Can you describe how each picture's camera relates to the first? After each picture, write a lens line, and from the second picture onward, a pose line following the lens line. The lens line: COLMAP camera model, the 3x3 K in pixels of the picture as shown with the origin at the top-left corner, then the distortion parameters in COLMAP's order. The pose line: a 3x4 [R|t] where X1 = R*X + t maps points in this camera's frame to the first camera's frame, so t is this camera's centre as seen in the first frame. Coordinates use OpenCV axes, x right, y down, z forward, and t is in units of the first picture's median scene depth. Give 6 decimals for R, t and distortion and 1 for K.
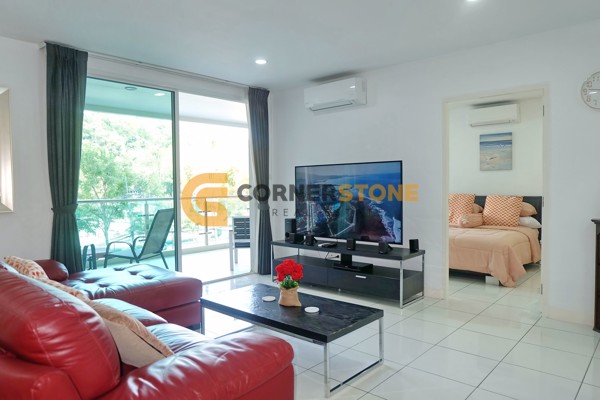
lens RADIAL K [[408.9, 0, 294.5], [0, 408.9, 201.2], [0, 0, 1]] dist [-0.005925, -0.000387]
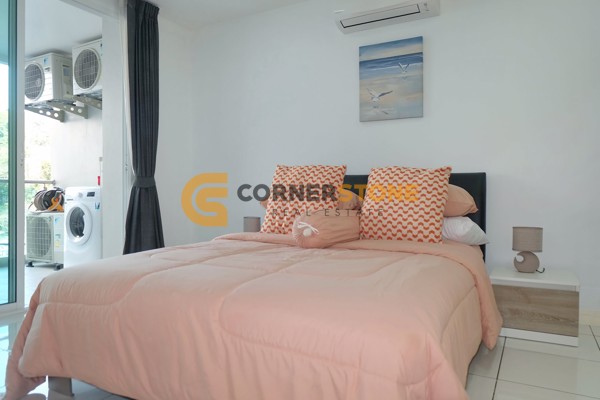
lens RADIAL K [[408.9, 0, 294.5], [0, 408.9, 201.2], [0, 0, 1]] dist [-0.005925, -0.000387]
pose [[0.980232, 0.002295, 0.197836, 0.290962], [0.002238, 0.999740, -0.022686, 0.027189], [-0.197836, 0.022680, 0.979973, 0.563196]]
